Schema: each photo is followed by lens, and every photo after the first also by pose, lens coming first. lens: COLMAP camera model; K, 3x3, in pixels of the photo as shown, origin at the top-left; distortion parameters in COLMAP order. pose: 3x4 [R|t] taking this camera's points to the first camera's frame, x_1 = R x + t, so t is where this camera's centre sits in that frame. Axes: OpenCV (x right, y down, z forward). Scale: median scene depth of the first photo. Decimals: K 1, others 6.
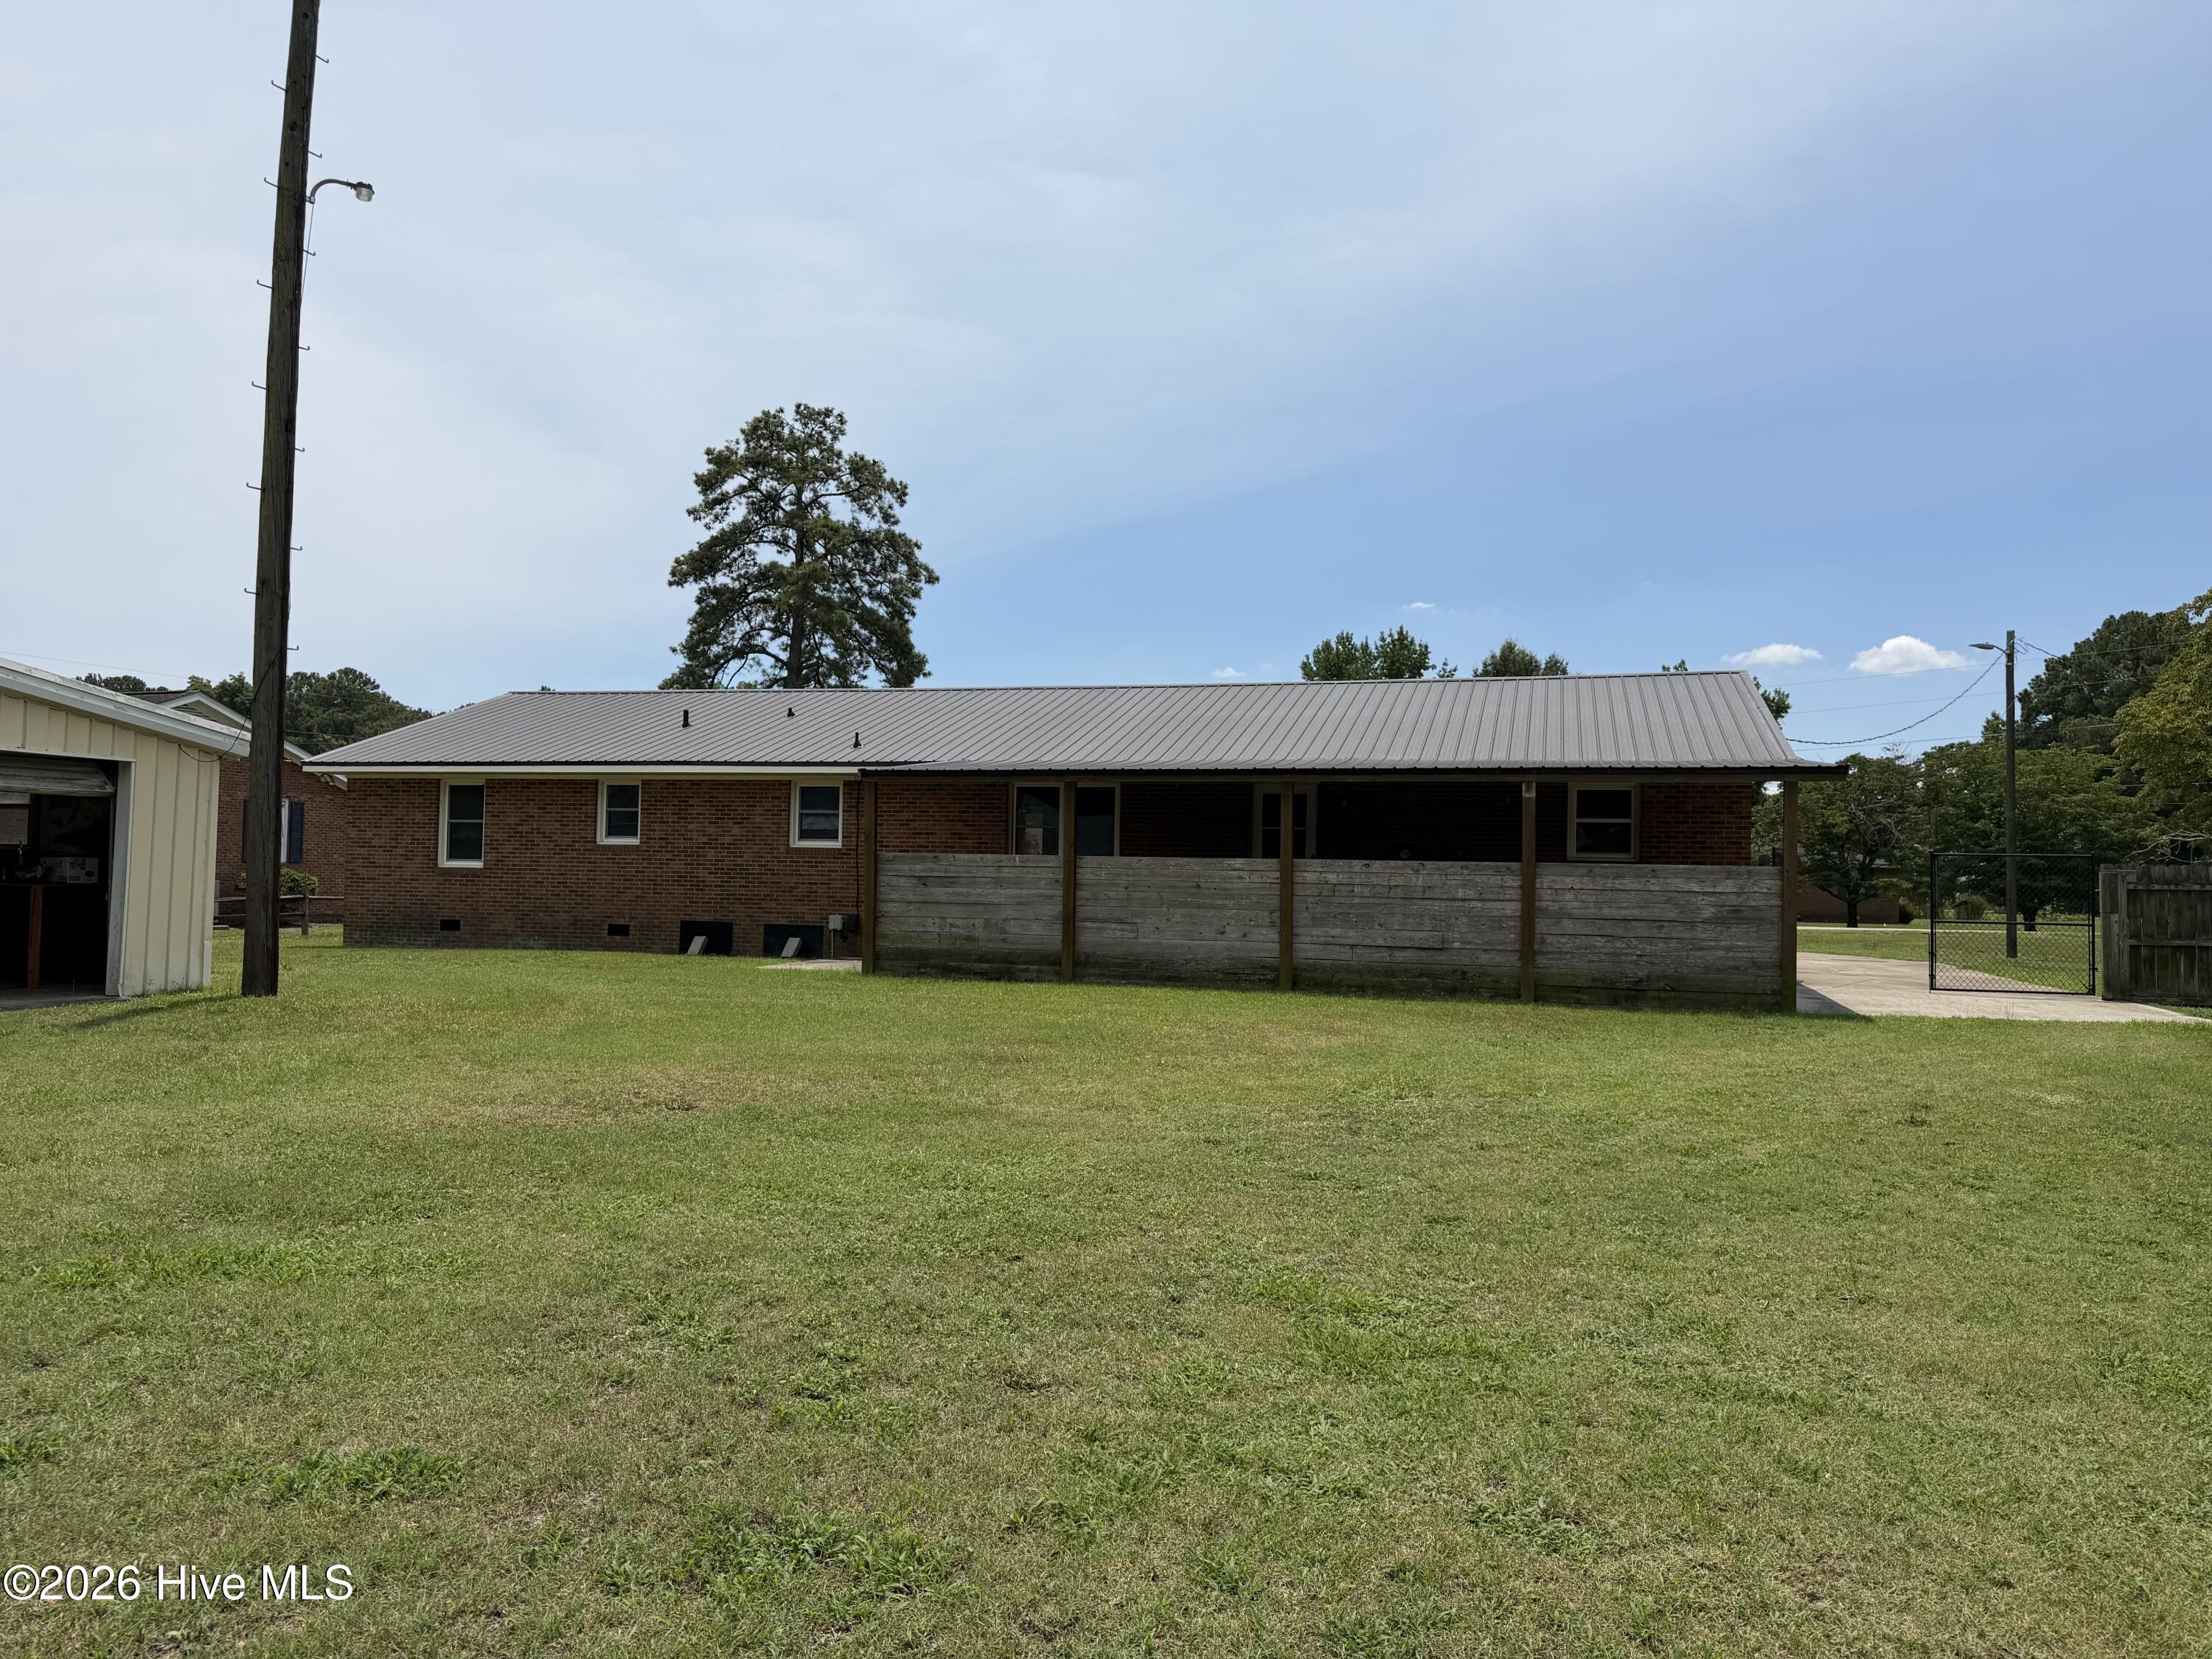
lens RADIAL K [[1560.3, 0, 1103.5], [0, 1560.3, 837.7], [0, 0, 1]] dist [0.024155, -0.035508]
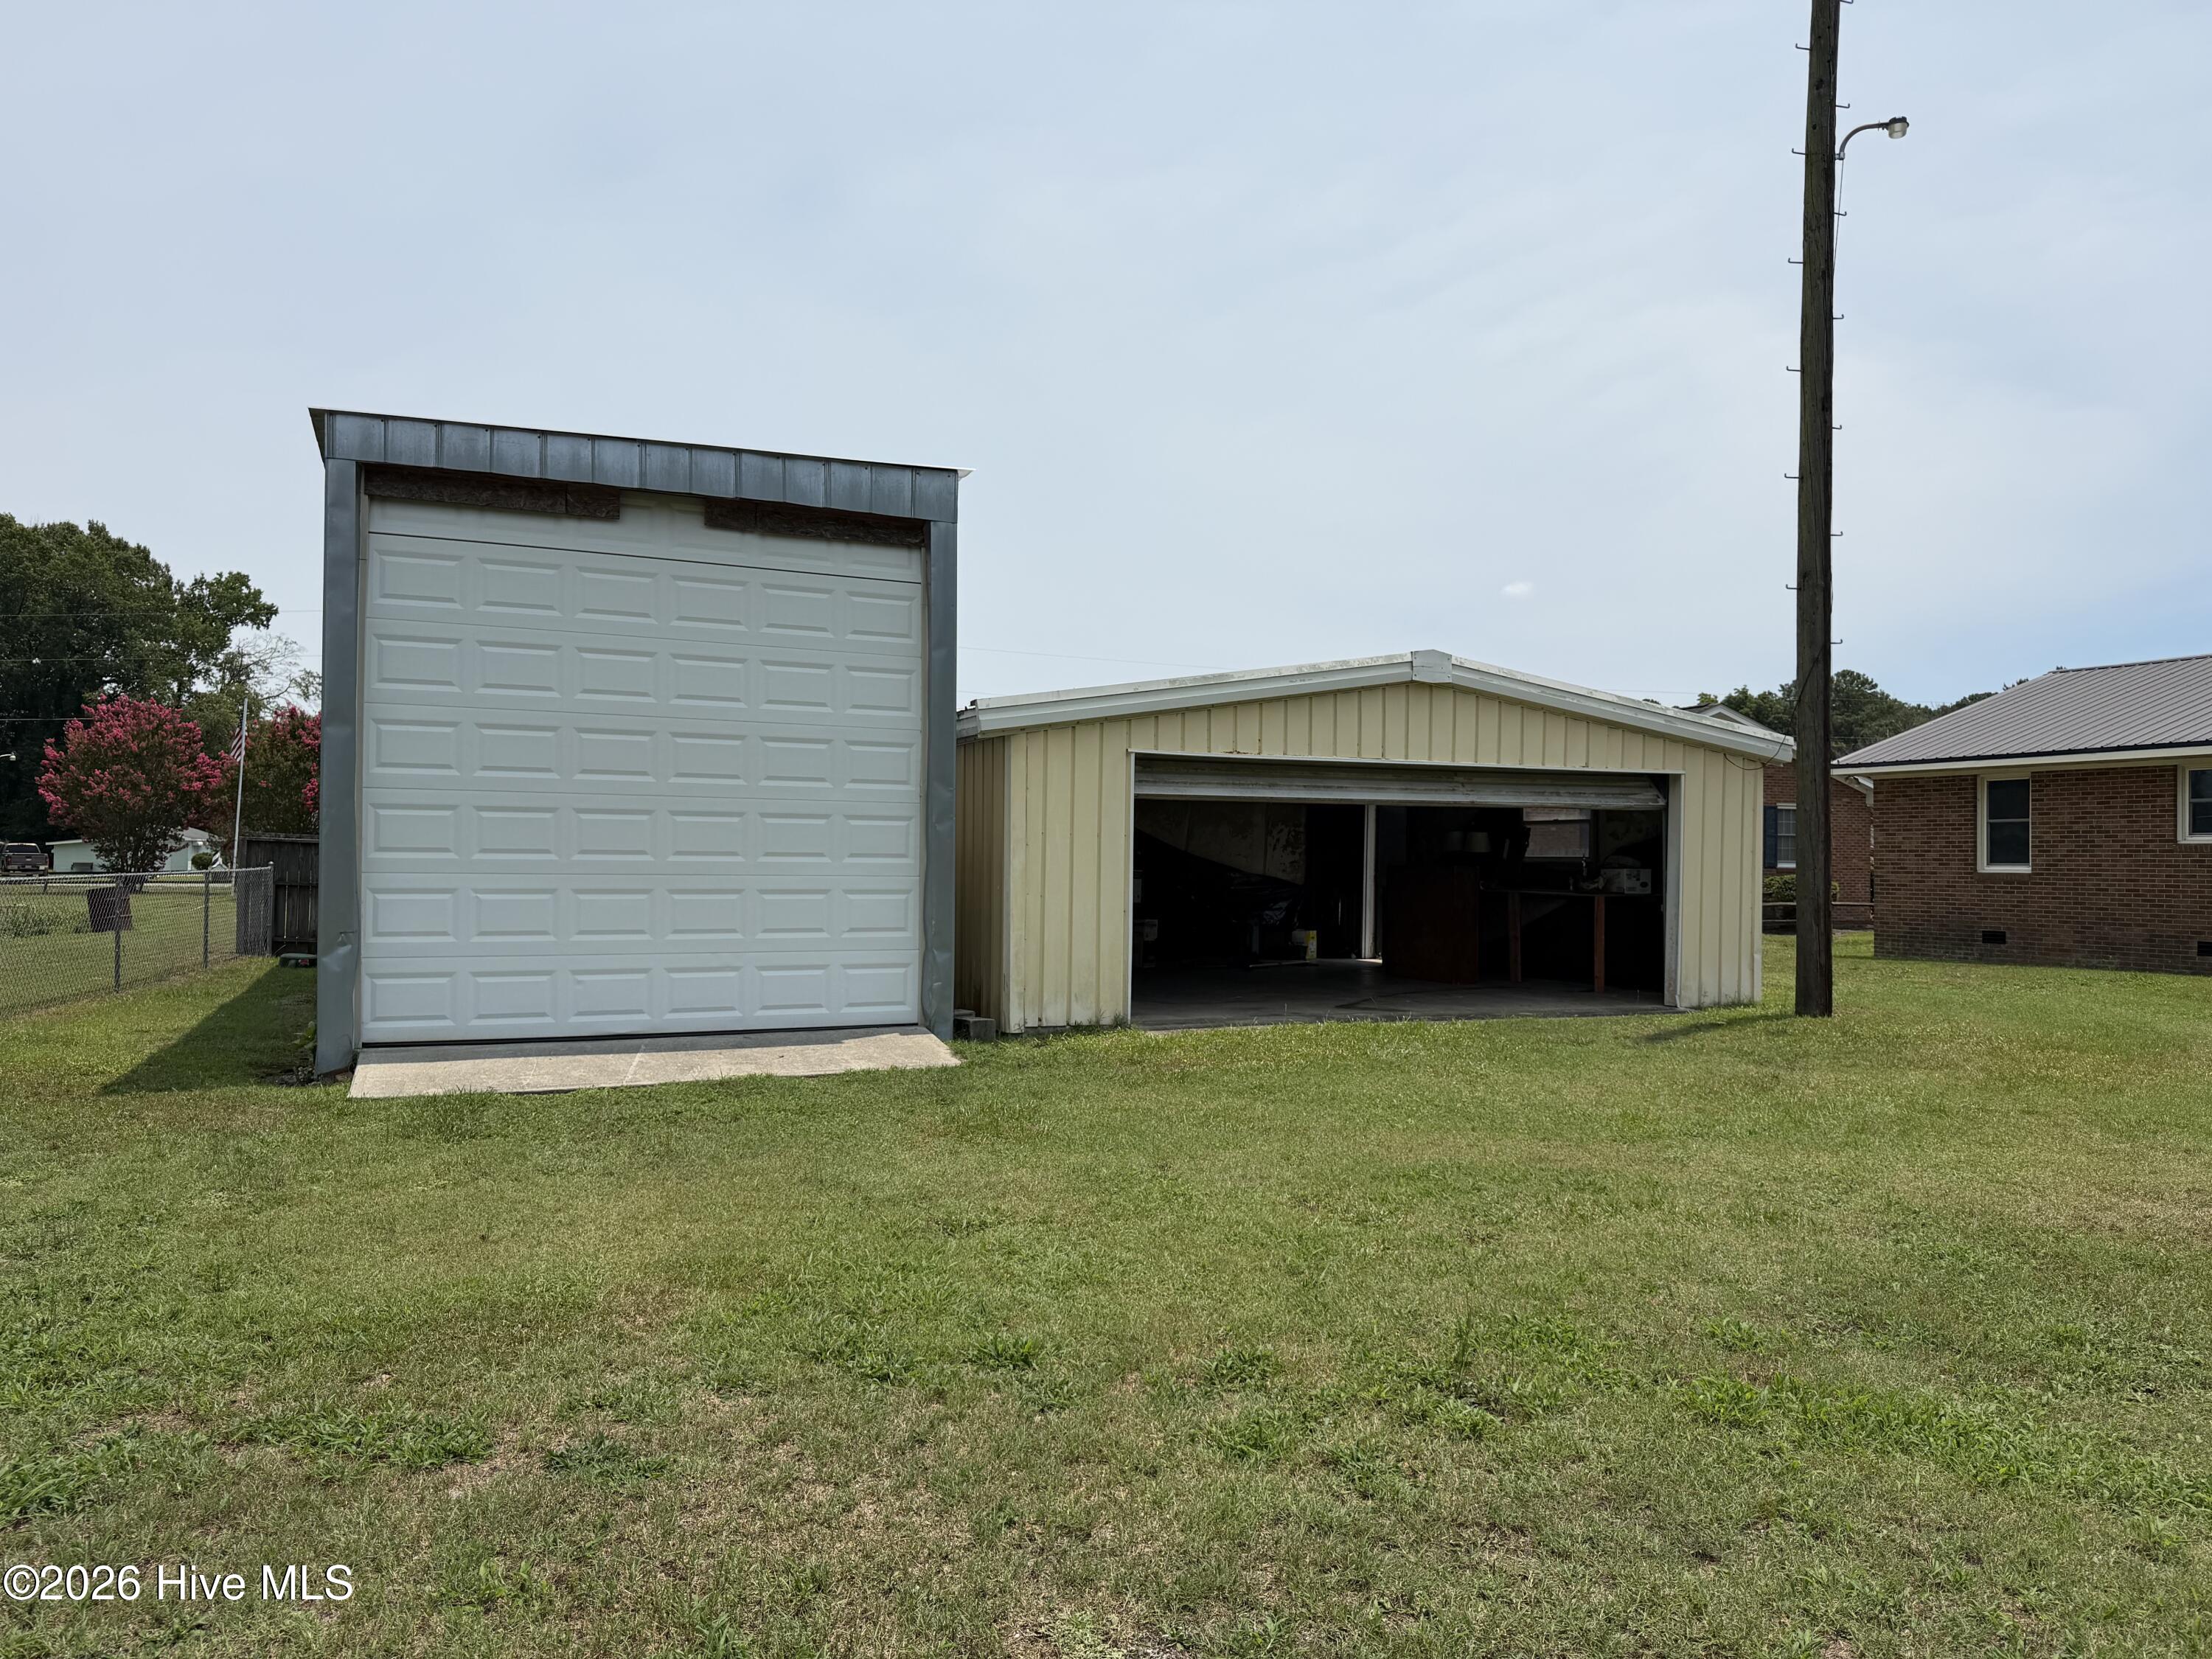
lens RADIAL K [[1560.3, 0, 1103.5], [0, 1560.3, 837.7], [0, 0, 1]] dist [0.024155, -0.035508]
pose [[0.626403, -0.024719, -0.779107, -0.069233], [0.023826, 0.999637, -0.012560, -0.003813], [0.779135, -0.010695, 0.626765, 0.078598]]
